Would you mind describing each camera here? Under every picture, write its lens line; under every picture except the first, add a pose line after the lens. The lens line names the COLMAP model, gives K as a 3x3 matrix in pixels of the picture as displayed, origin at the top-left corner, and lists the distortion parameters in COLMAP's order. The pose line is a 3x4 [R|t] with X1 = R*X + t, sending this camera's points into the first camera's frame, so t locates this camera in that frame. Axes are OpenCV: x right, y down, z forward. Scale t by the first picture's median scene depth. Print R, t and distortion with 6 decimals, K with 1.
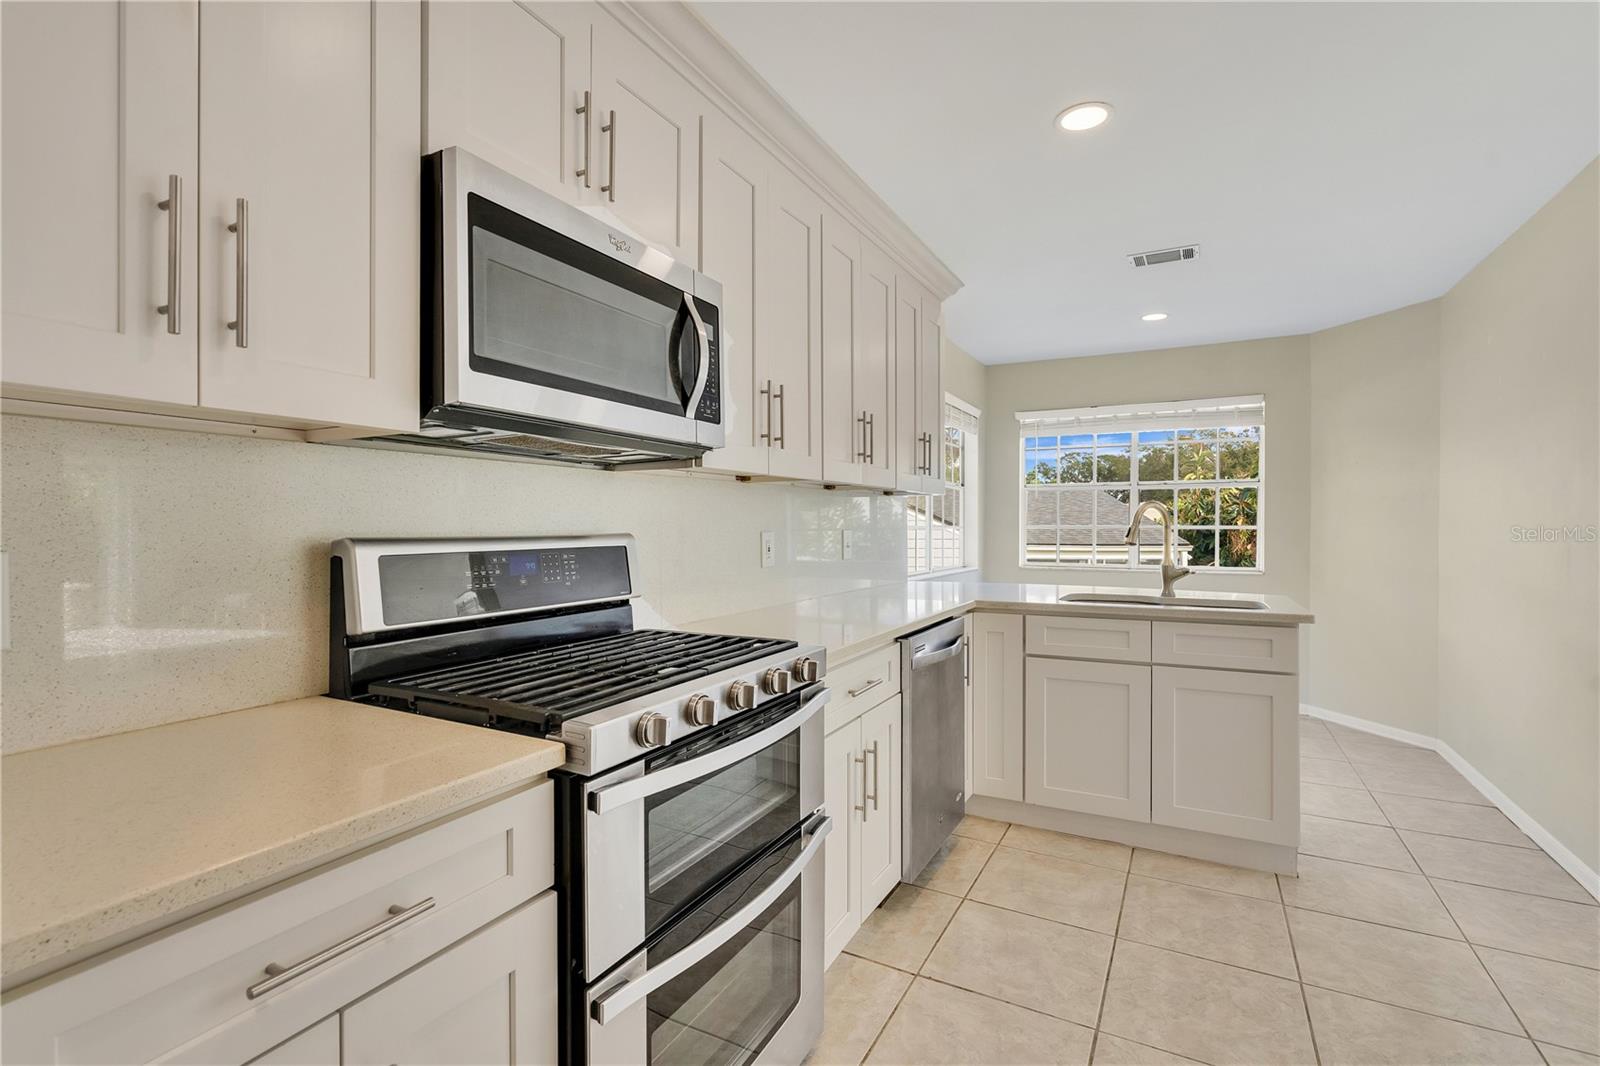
lens RADIAL K [[709.3, 0, 812.8], [0, 709.3, 534.4], [0, 0, 1]] dist [-0.000632, -0.000075]
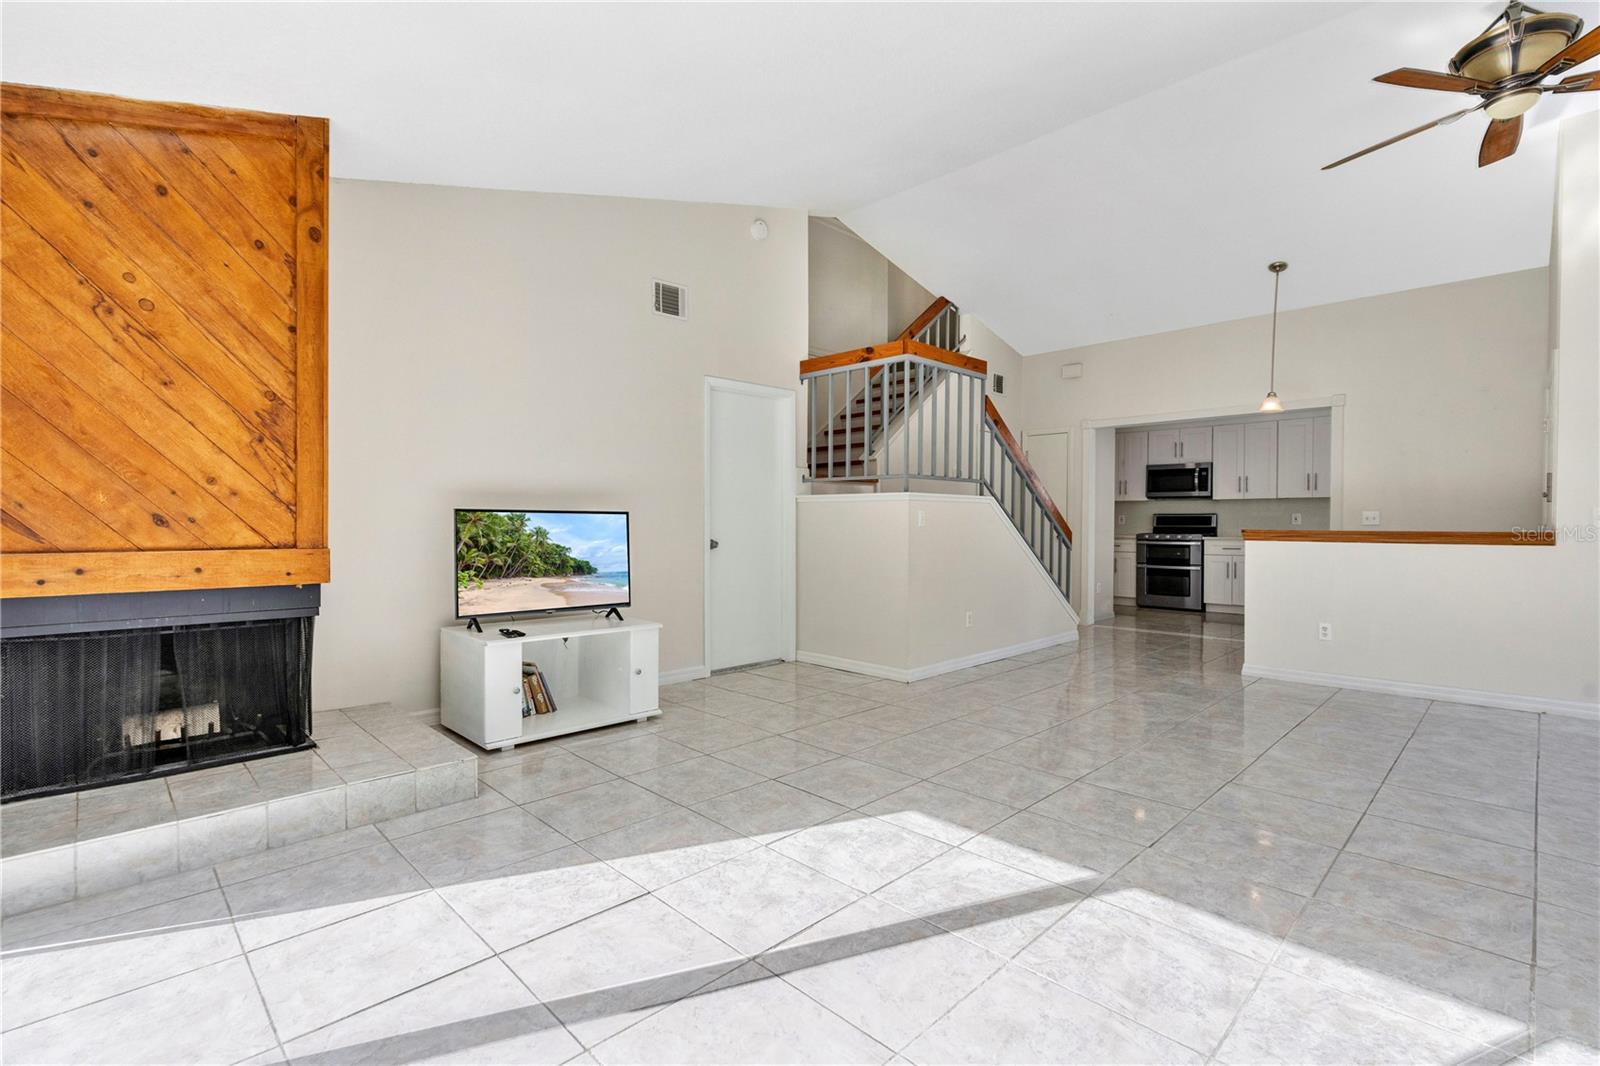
lens RADIAL K [[735.1, 0, 763.0], [0, 735.1, 533.1], [0, 0, 1]] dist [-0.009056, 0.000140]
pose [[-0.323007, 0.014273, -0.946289, 4.117134], [-0.020217, 0.999554, 0.021977, 0.064450], [0.946181, 0.026230, -0.322574, -0.203691]]
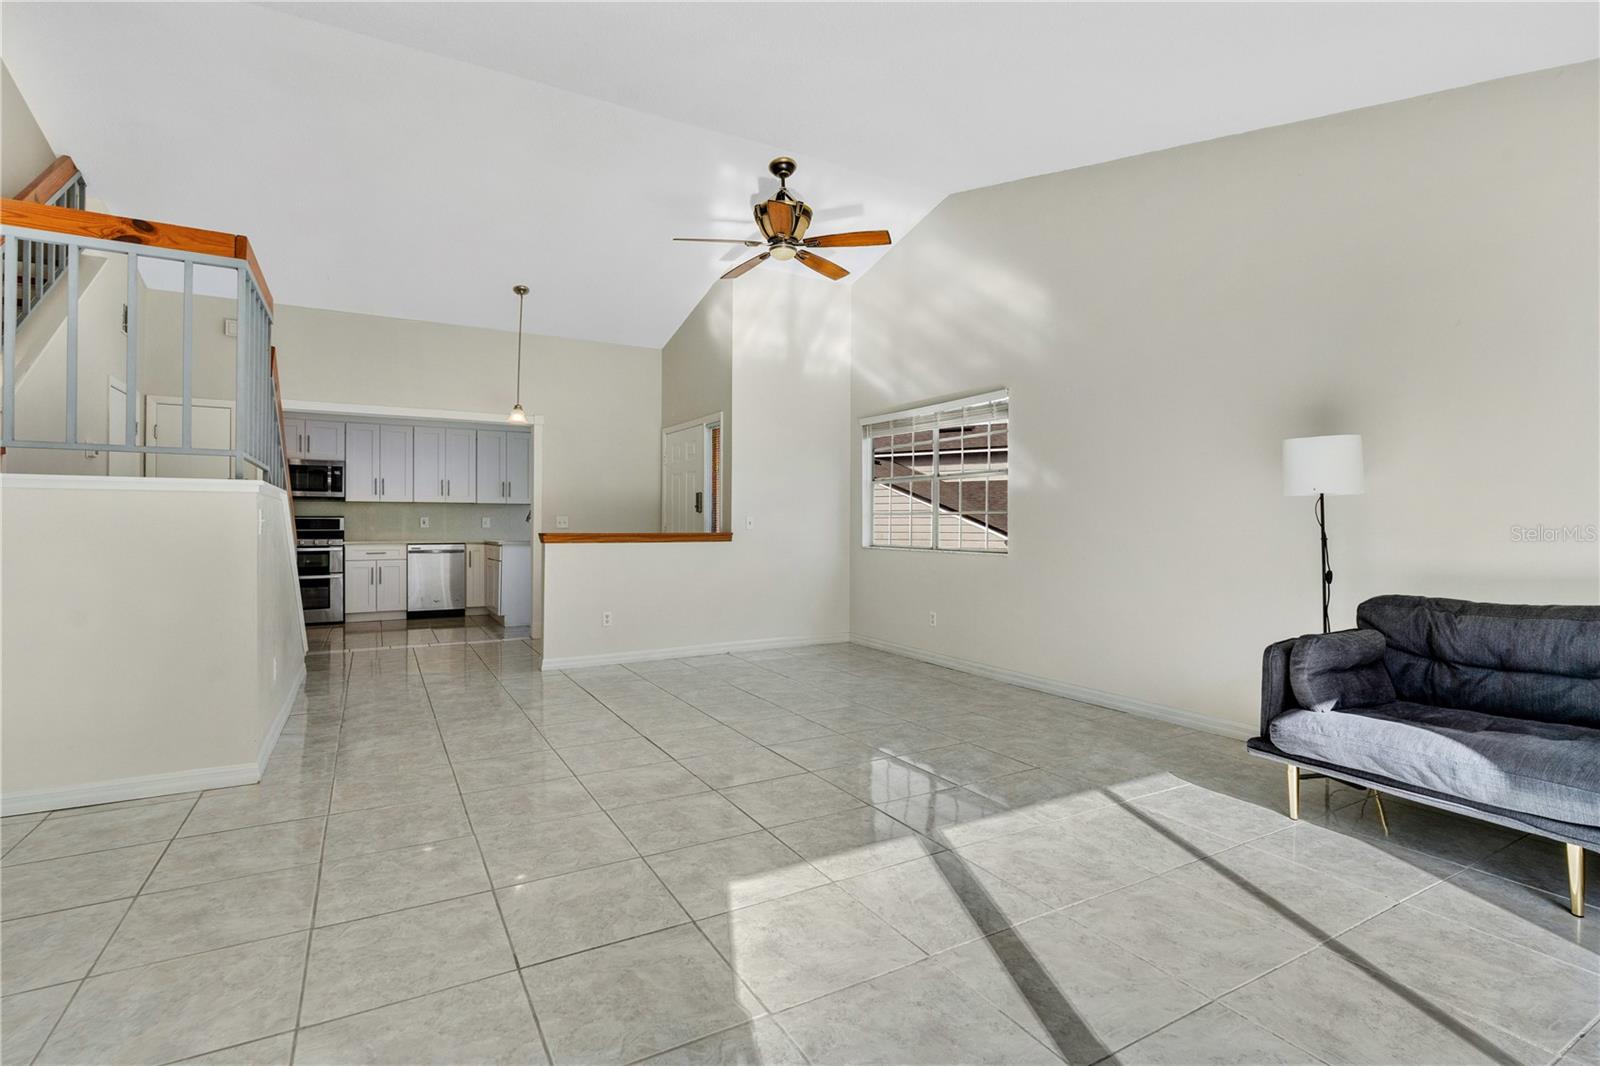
lens RADIAL K [[747.6, 0, 802.8], [0, 747.6, 524.7], [0, 0, 1]] dist [-0.002305, -0.000276]
pose [[0.846093, -0.000235, -0.533035, 3.567253], [-0.010673, 0.999792, -0.017383, 0.077892], [0.532929, 0.020397, 0.845914, -1.072825]]
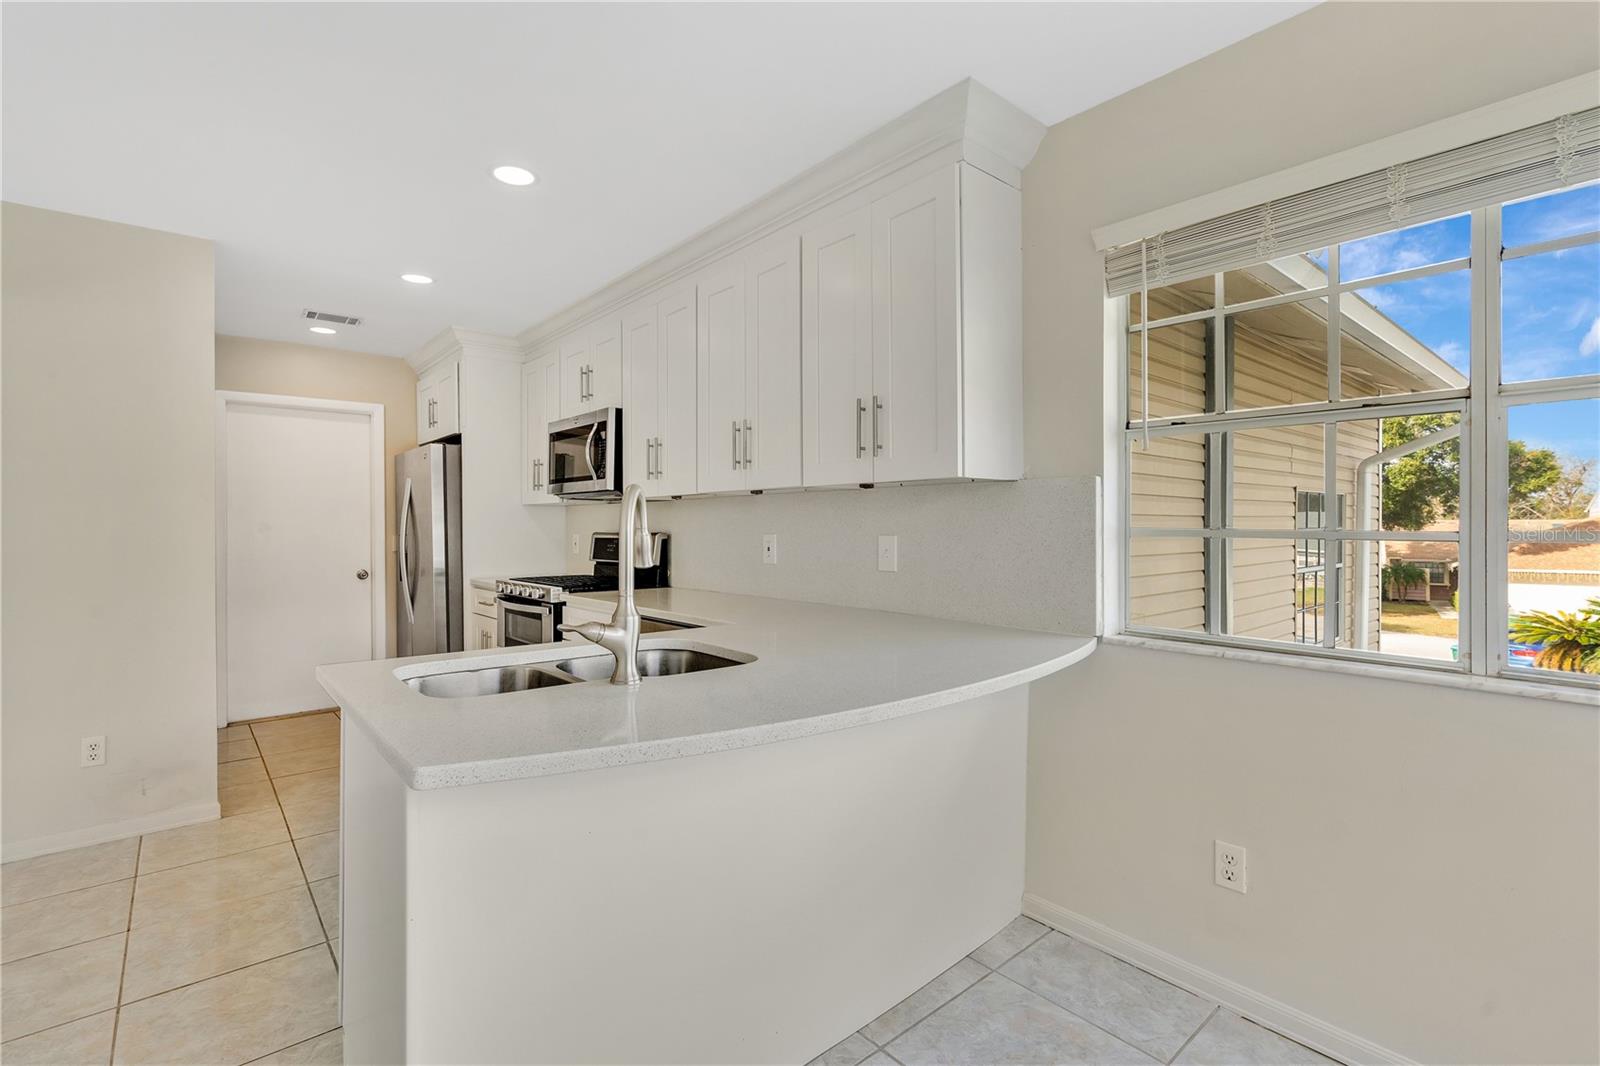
lens RADIAL K [[795.1, 0, 830.3], [0, 795.1, 531.2], [0, 0, 1]] dist [-0.016892, 0.014583]
pose [[-0.374282, 0.011116, -0.927248, 1.227772], [-0.008449, 0.999846, 0.015397, -0.031771], [0.927276, 0.013597, -0.374131, 1.741433]]
